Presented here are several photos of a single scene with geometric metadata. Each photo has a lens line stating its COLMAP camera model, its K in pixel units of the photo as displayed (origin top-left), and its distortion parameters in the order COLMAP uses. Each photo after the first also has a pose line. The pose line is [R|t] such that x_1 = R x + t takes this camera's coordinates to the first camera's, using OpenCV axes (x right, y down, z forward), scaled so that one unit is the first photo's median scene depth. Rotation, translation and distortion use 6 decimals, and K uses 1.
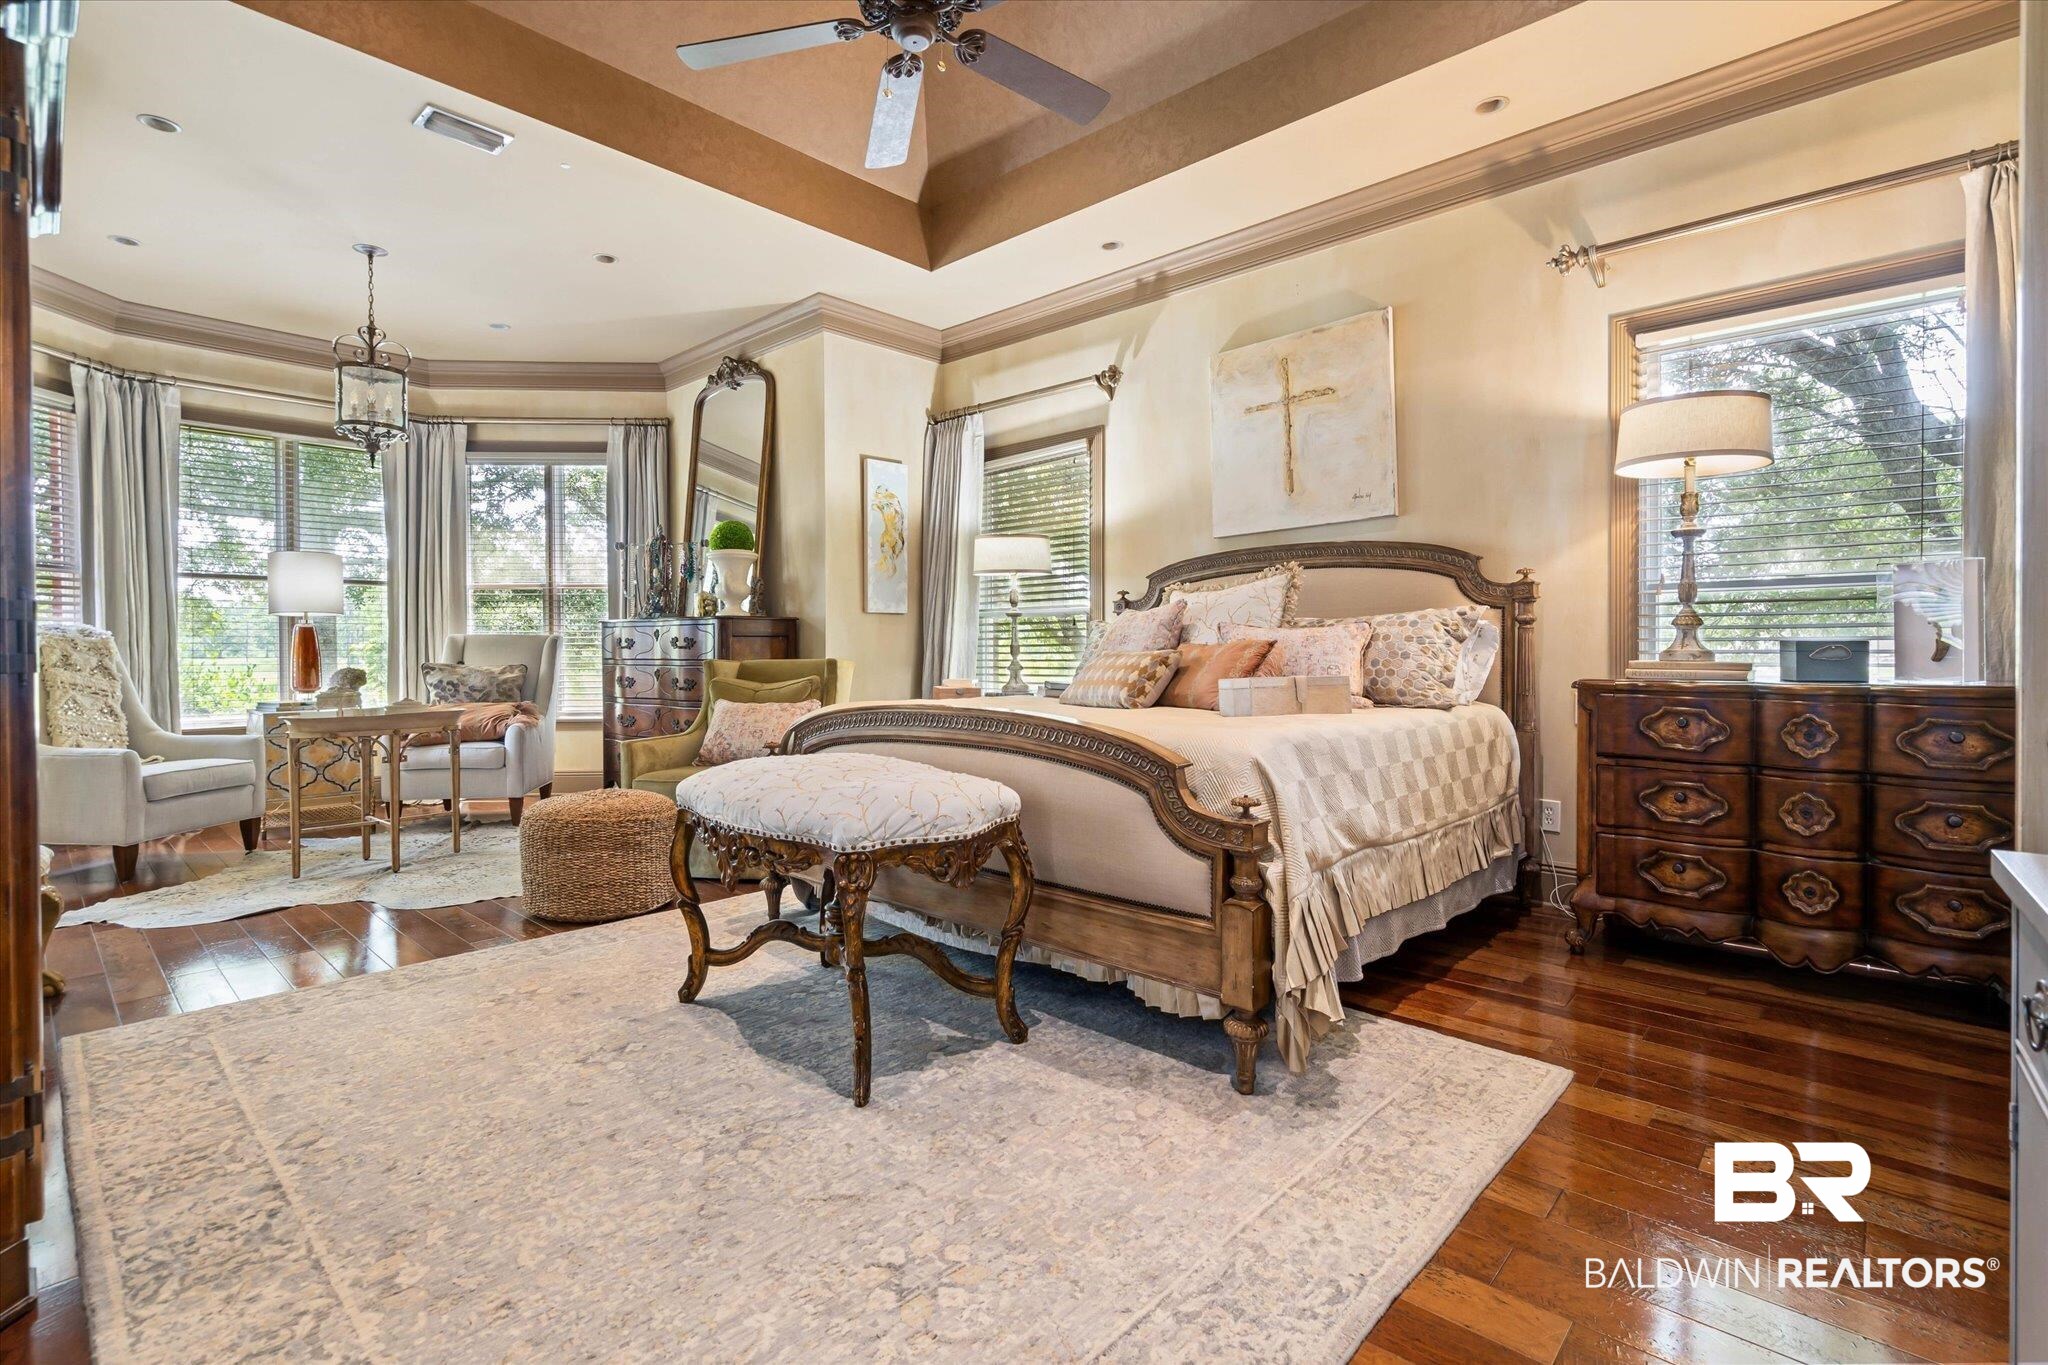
lens RADIAL K [[946.7, 0, 1026.3], [0, 946.7, 665.7], [0, 0, 1]] dist [0.003480, 0.000578]
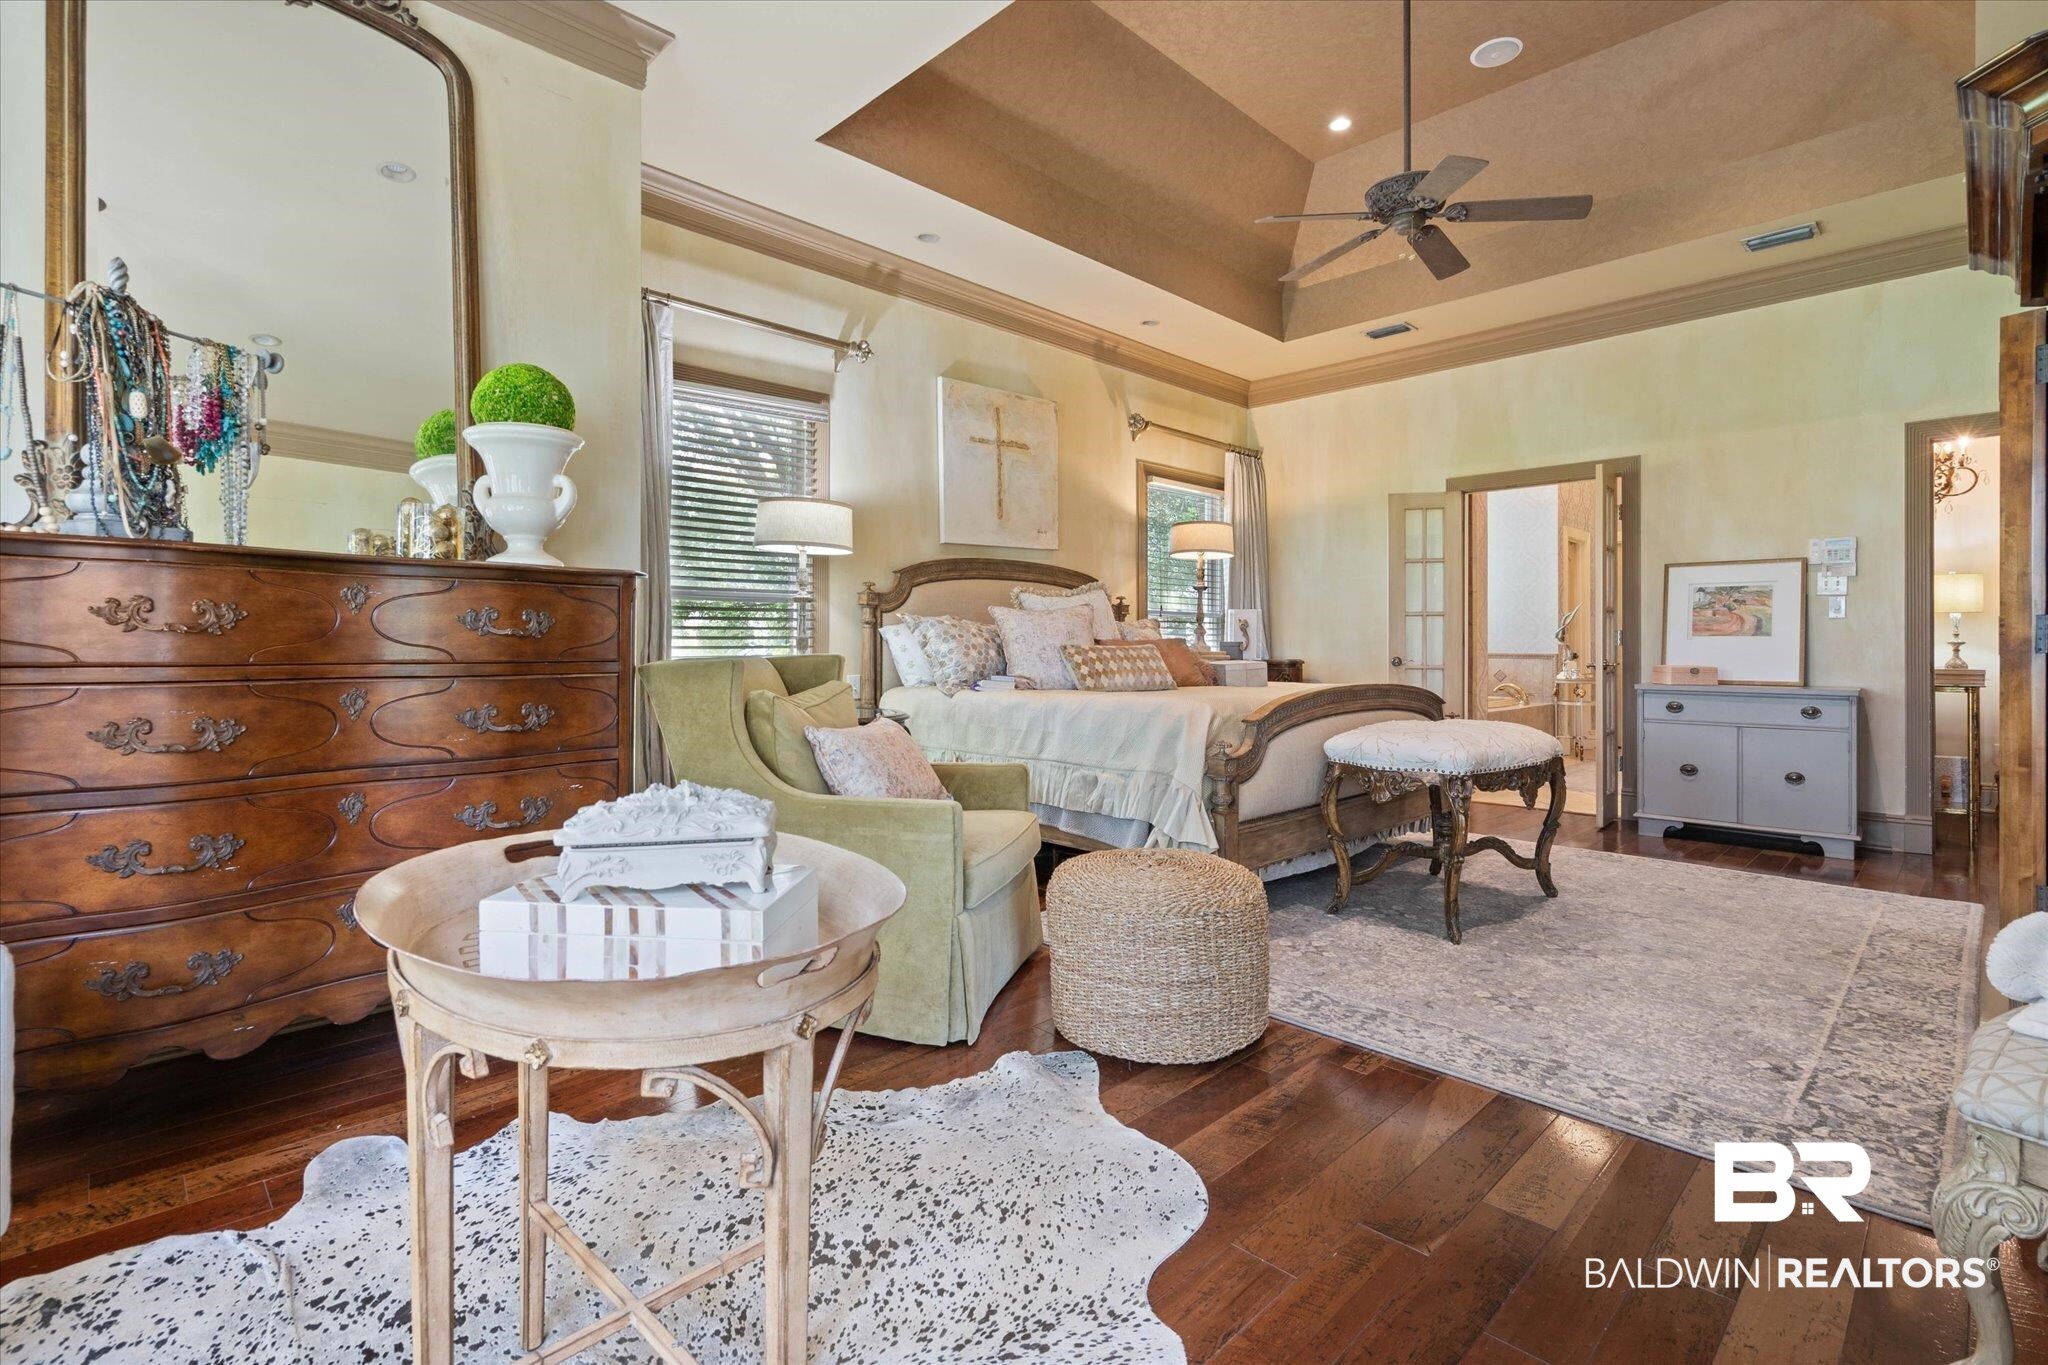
lens RADIAL K [[946.7, 0, 1048.2], [0, 946.7, 649.7], [0, 0, 1]] dist [0.003480, 0.000578]
pose [[0.031365, 0.000230, 0.999508, -0.961380], [0.018712, 0.999825, -0.000818, -0.008843], [-0.999333, 0.018729, 0.031355, 0.910775]]
